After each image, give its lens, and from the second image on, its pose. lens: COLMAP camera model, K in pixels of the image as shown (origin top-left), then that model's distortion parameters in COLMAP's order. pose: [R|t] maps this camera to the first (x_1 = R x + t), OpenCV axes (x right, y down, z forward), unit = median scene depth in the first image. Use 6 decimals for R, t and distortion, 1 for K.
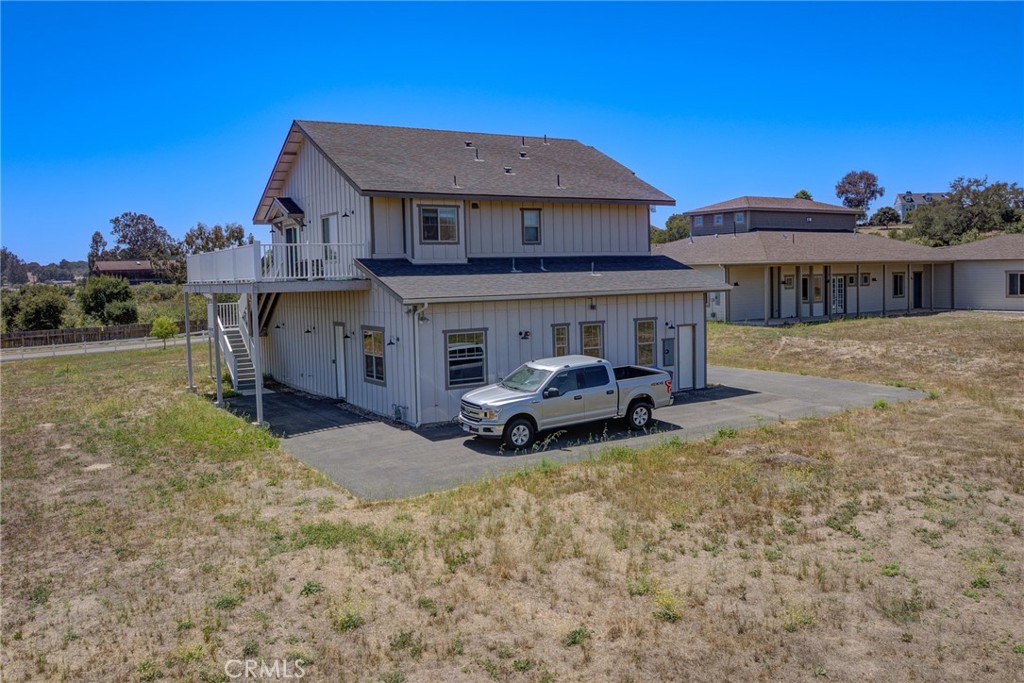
lens RADIAL K [[850.8, 0, 512.6], [0, 850.8, 342.2], [0, 0, 1]] dist [-0.094303, -0.031243]
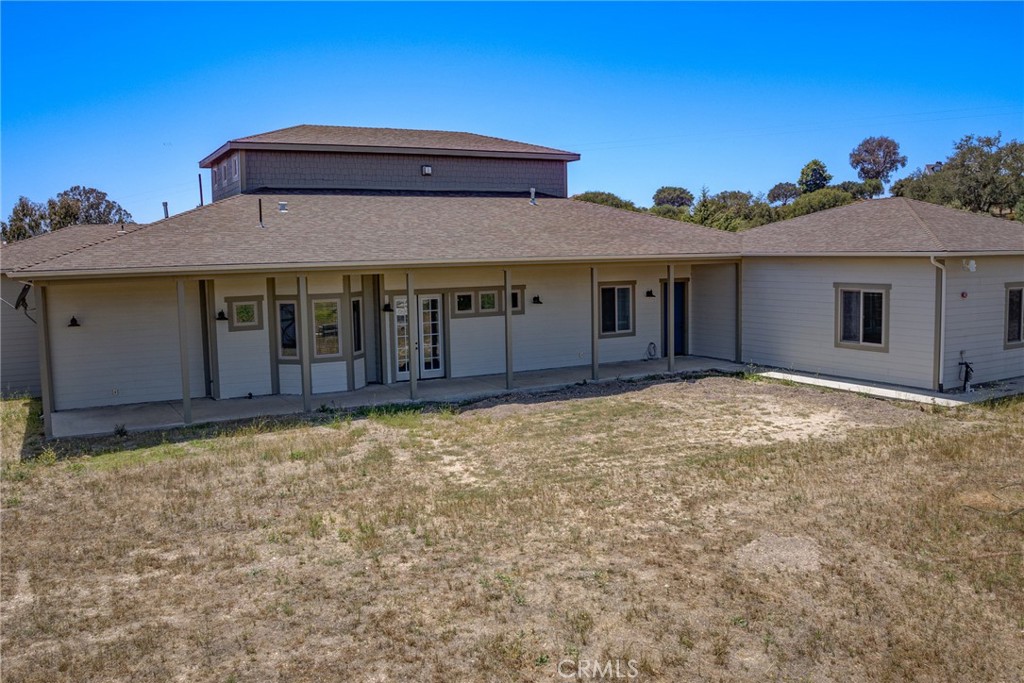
lens RADIAL K [[850.8, 0, 514.9], [0, 850.8, 342.4], [0, 0, 1]] dist [-0.094303, -0.031243]
pose [[0.998067, 0.012464, -0.060878, 0.177317], [-0.010735, 0.999532, 0.028642, -0.025728], [0.061206, -0.027934, 0.997734, 0.213637]]
